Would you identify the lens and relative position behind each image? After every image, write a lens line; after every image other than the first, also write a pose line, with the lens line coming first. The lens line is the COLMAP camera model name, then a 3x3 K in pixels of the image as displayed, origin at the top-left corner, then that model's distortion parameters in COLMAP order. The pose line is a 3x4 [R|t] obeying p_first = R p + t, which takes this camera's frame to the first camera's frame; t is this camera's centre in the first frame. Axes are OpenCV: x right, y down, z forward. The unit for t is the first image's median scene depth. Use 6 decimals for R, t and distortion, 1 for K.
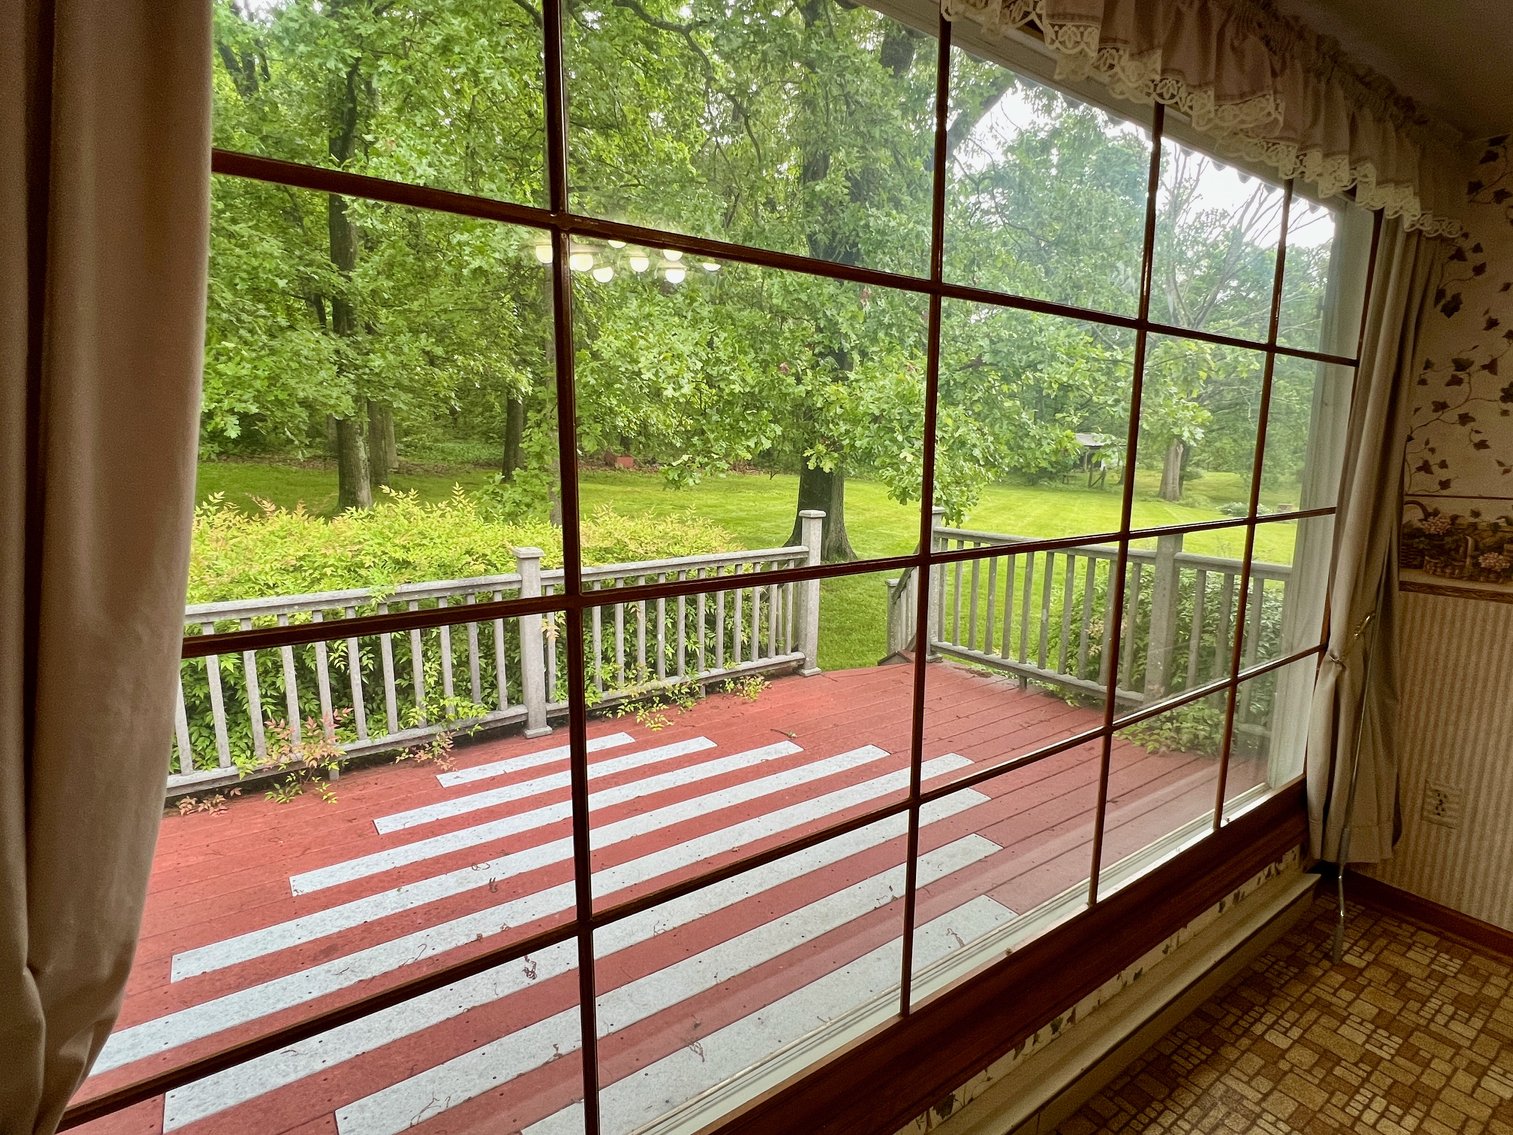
lens RADIAL K [[770.0, 0, 757.7], [0, 770.0, 571.7], [0, 0, 1]] dist [0.003934, -0.000514]
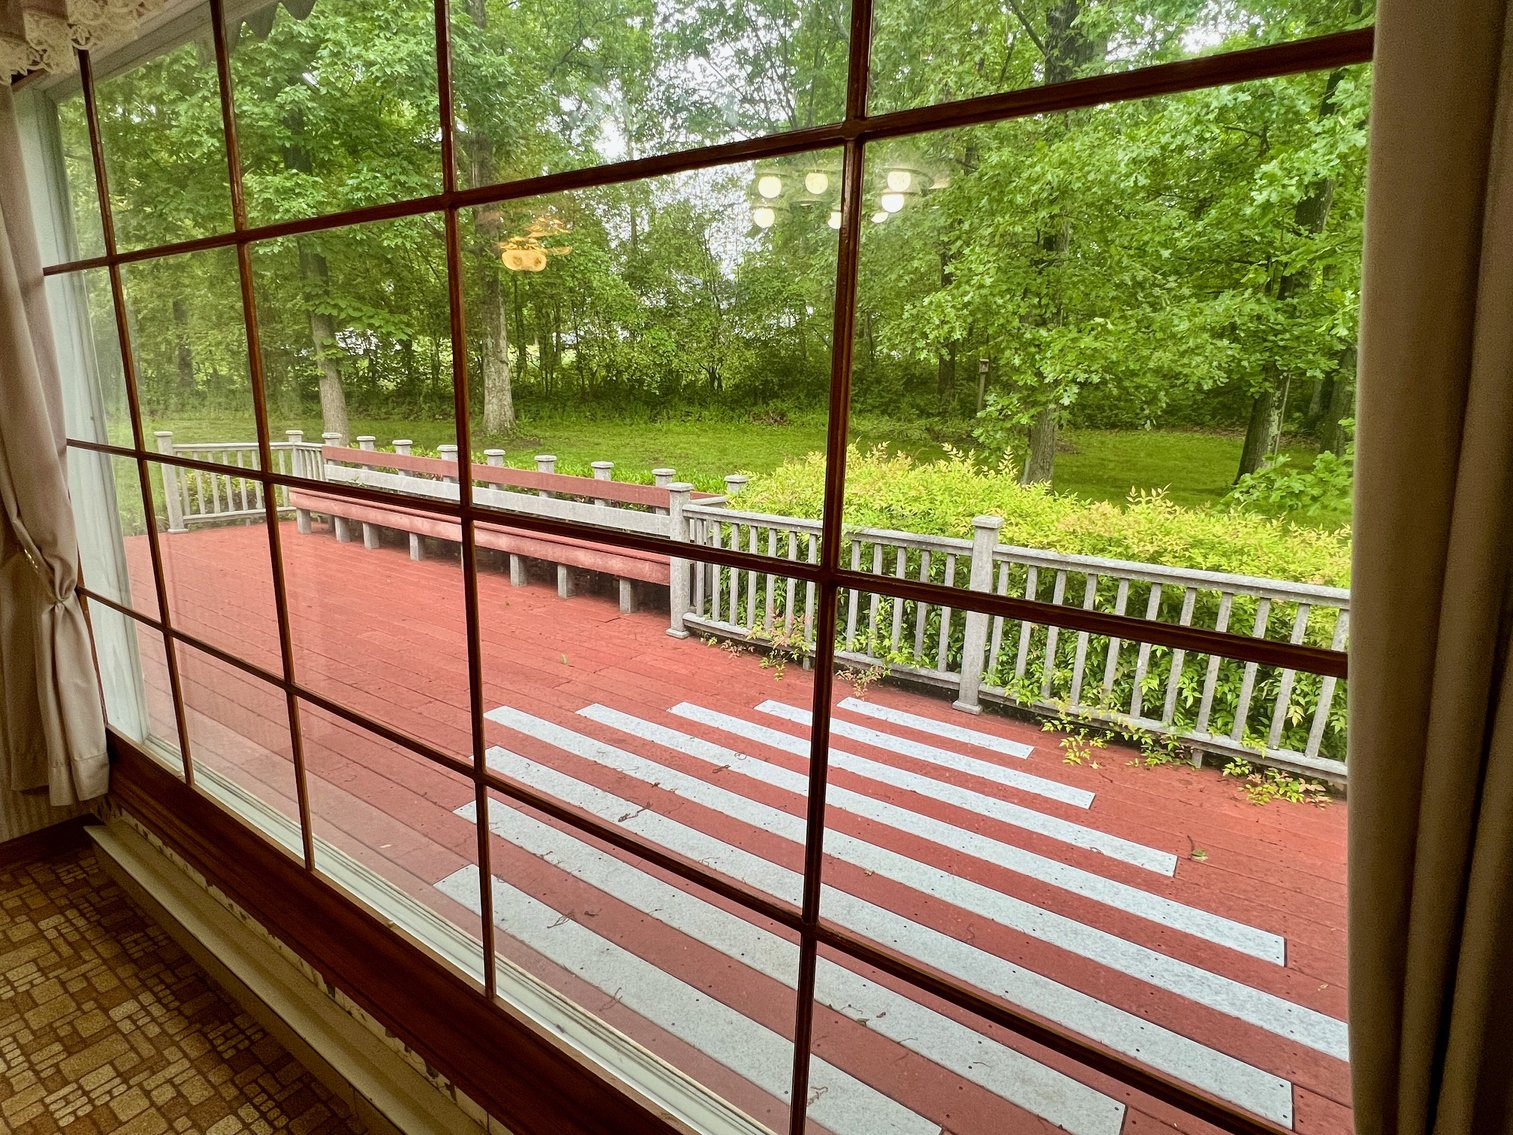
lens RADIAL K [[770.0, 0, 756.1], [0, 770.0, 565.7], [0, 0, 1]] dist [0.003934, -0.000514]
pose [[0.347223, 0.206033, -0.914870, 0.478047], [-0.185457, 0.971386, 0.148374, -0.059189], [0.919261, 0.118151, 0.375498, 0.383219]]
